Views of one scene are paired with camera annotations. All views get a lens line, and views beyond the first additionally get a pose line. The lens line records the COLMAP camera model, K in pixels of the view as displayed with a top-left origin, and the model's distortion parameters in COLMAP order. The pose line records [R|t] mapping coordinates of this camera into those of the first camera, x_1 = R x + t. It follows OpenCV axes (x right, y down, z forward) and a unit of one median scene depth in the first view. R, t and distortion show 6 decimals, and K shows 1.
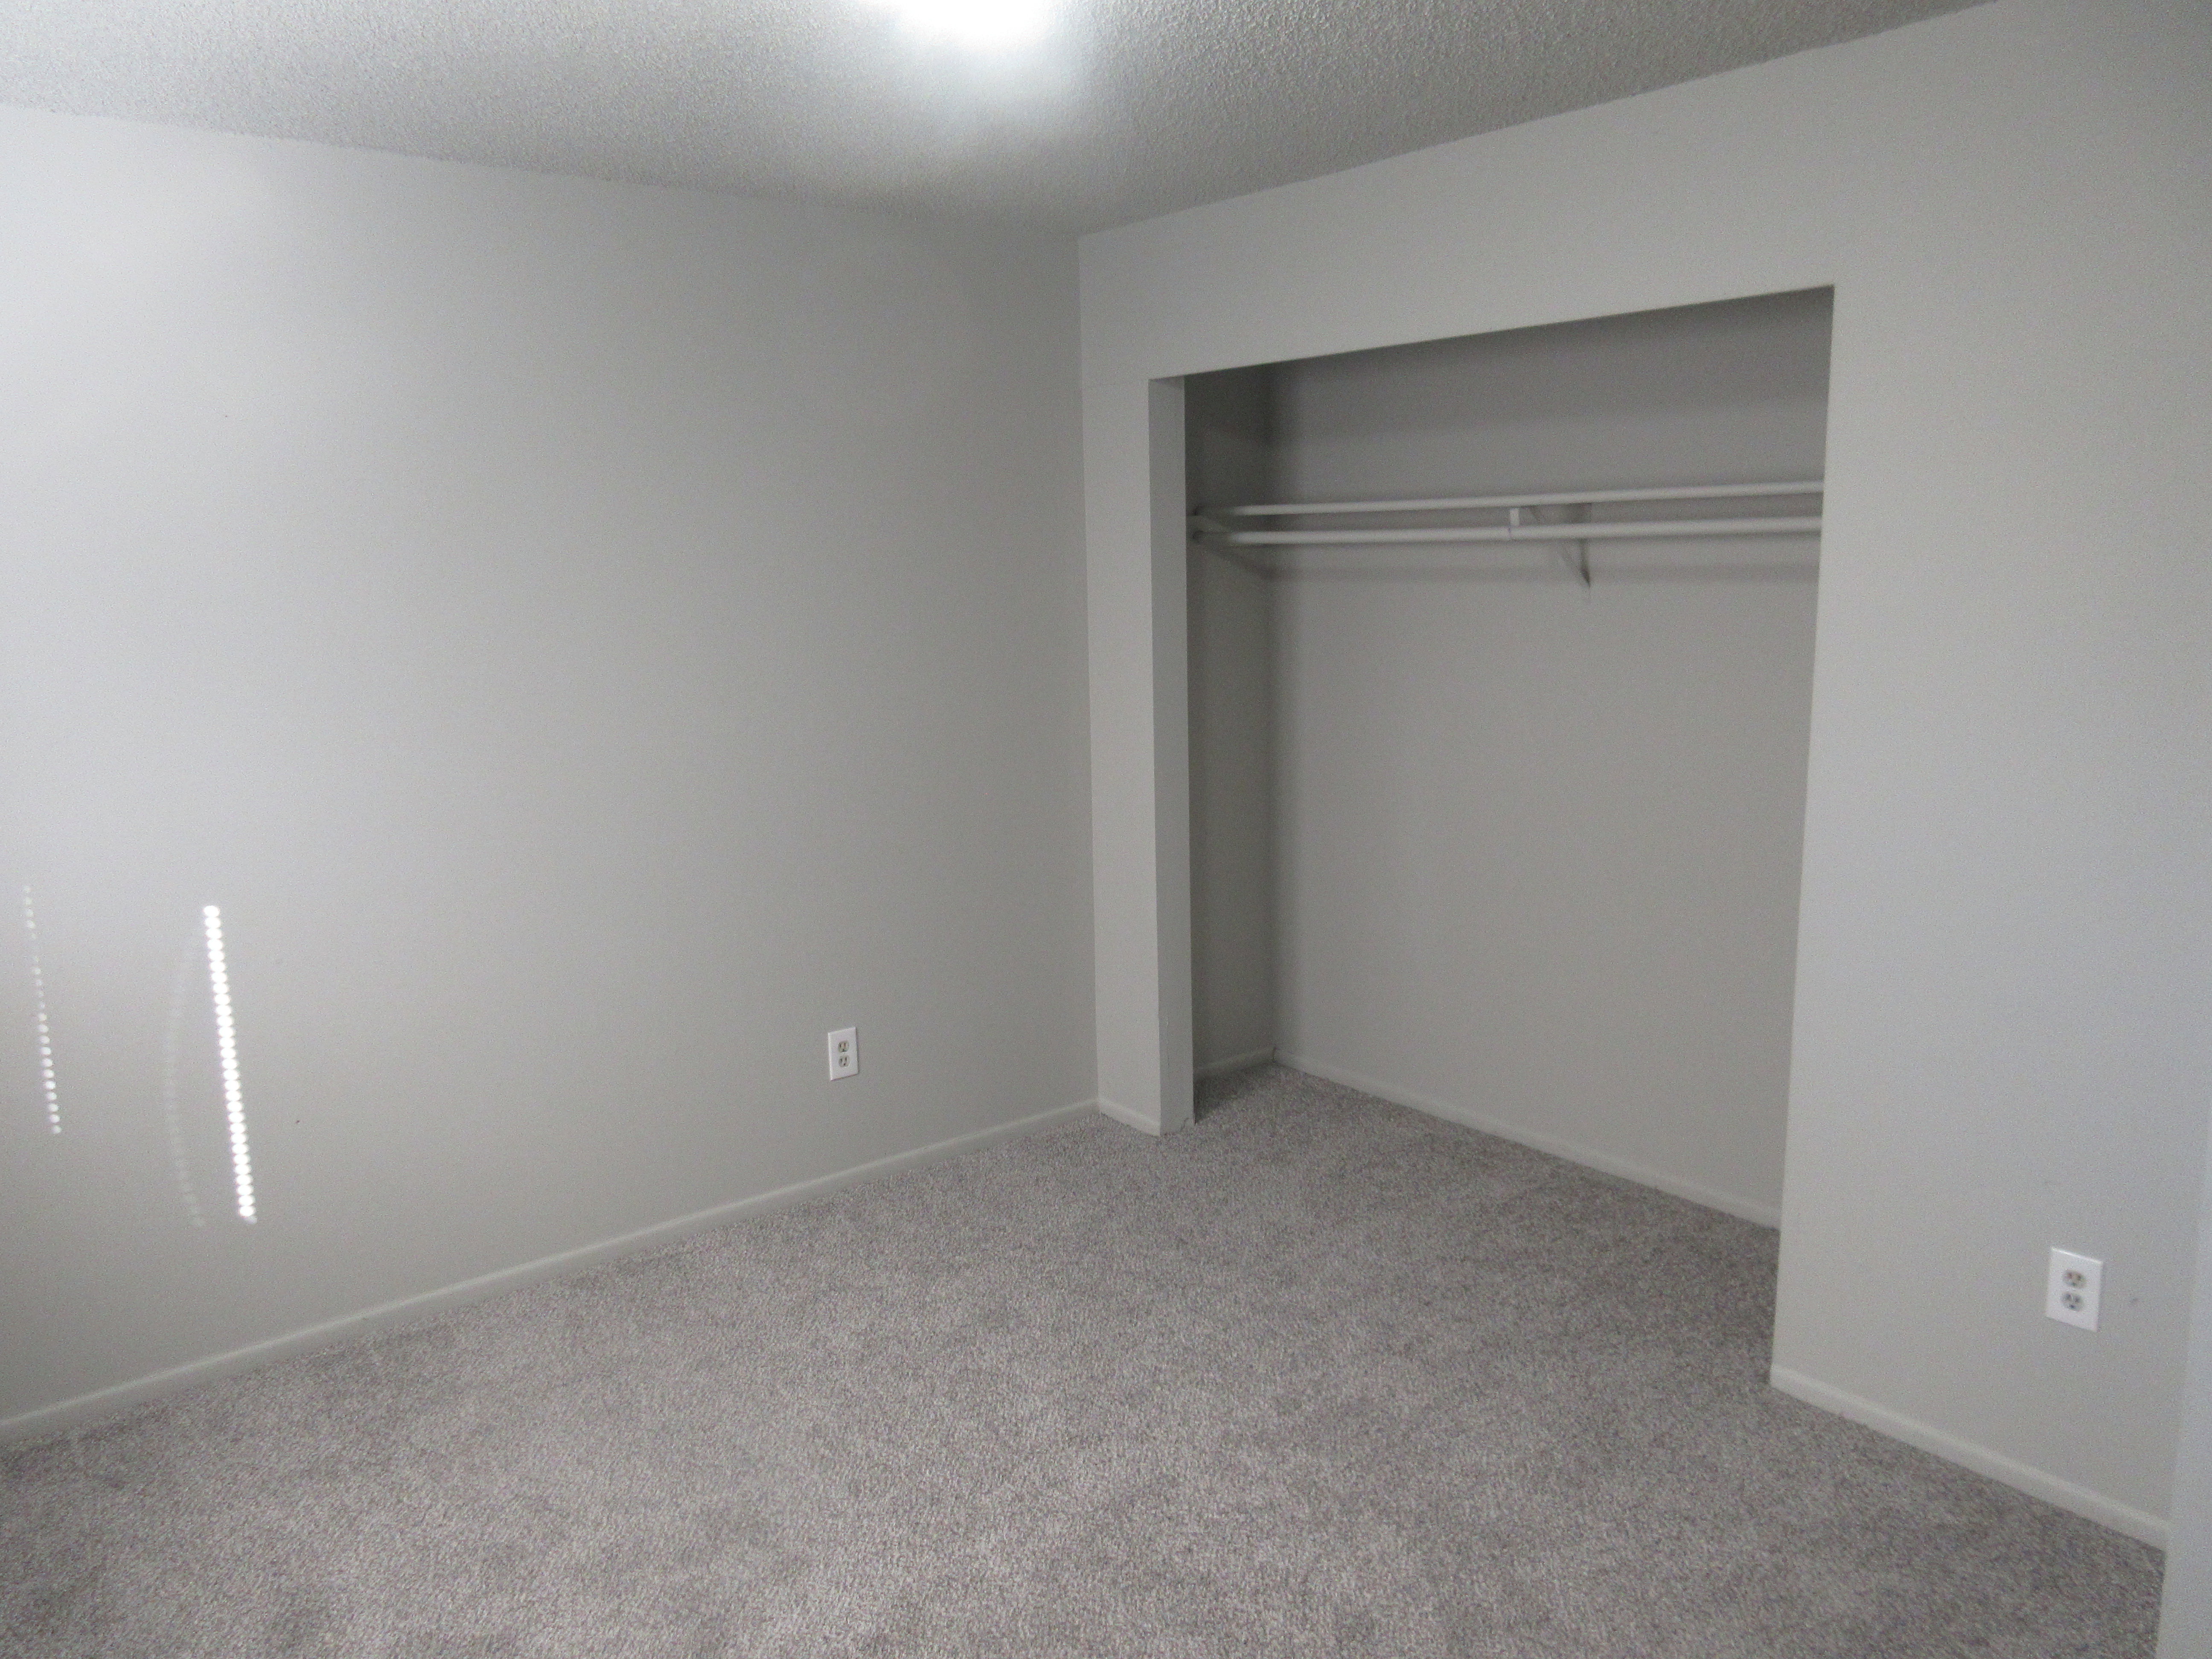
lens RADIAL K [[1634.5, 0, 1110.4], [0, 1634.5, 838.6], [0, 0, 1]] dist [0.000489, -0.004679]
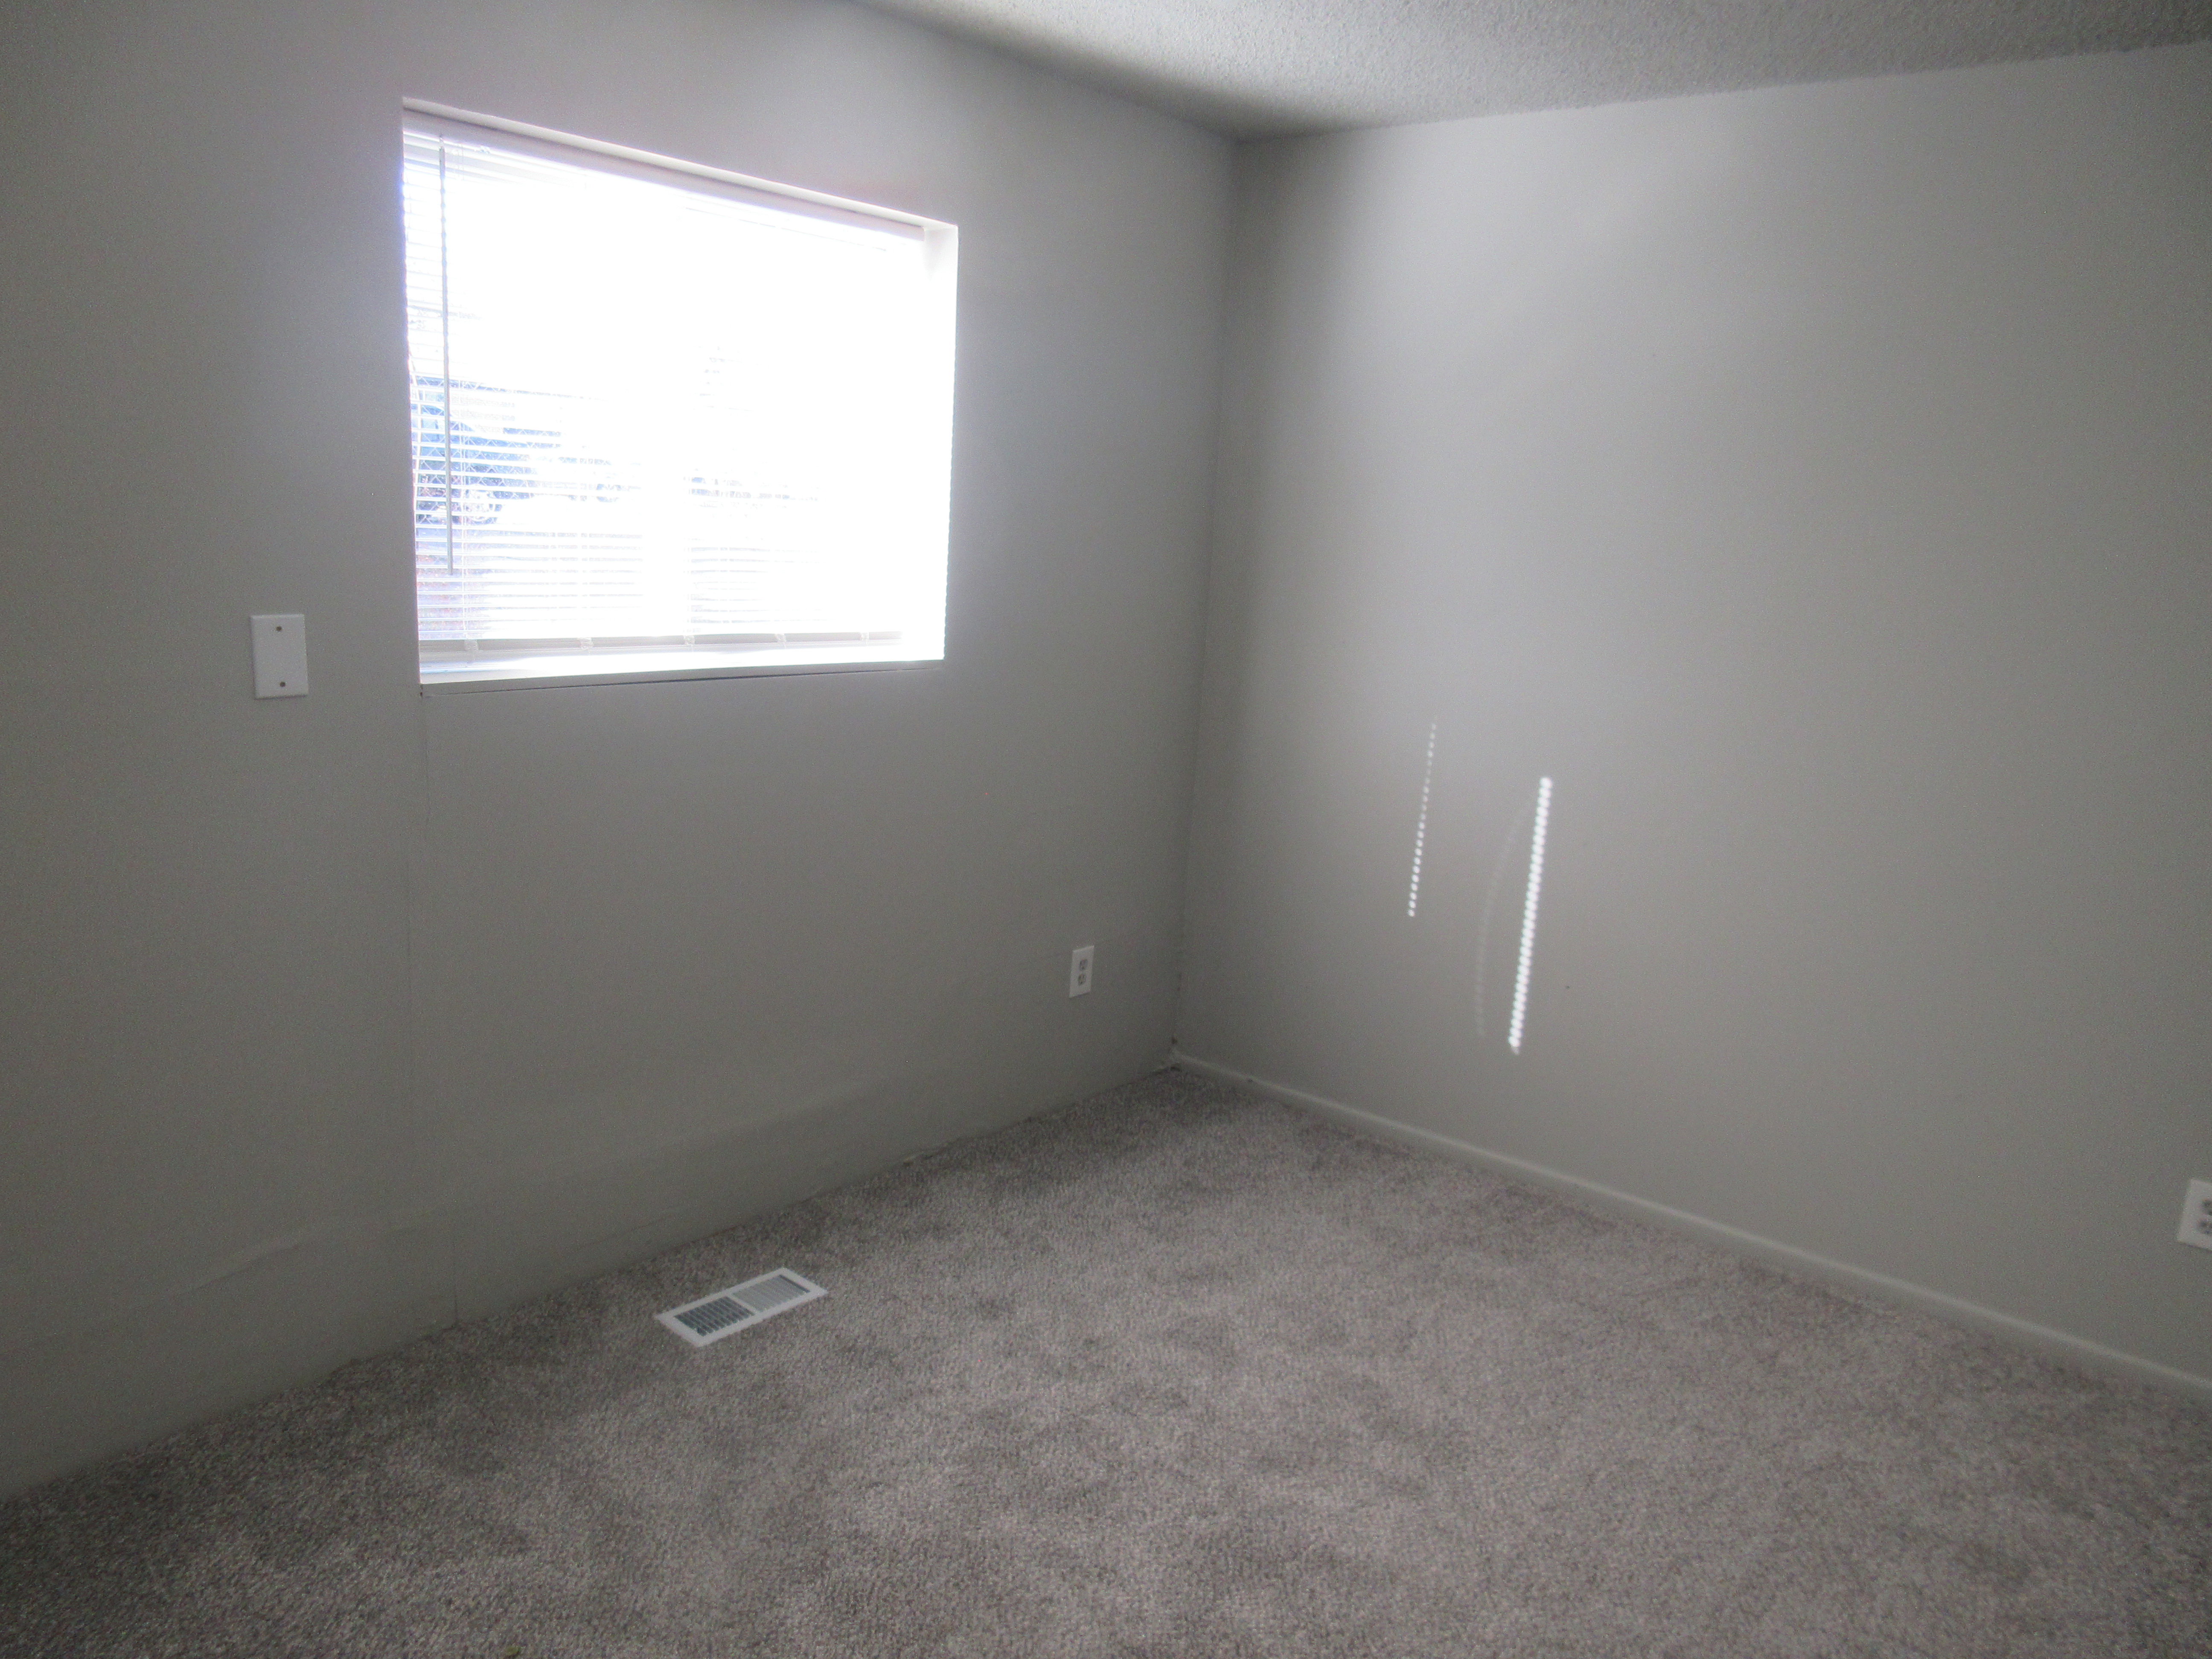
lens RADIAL K [[1634.5, 0, 1103.1], [0, 1634.5, 834.4], [0, 0, 1]] dist [0.000489, -0.004679]
pose [[0.207758, 0.233414, -0.949923, 0.495093], [-0.249148, 0.951712, 0.179362, -0.050477], [0.945919, 0.199407, 0.255881, 0.398637]]
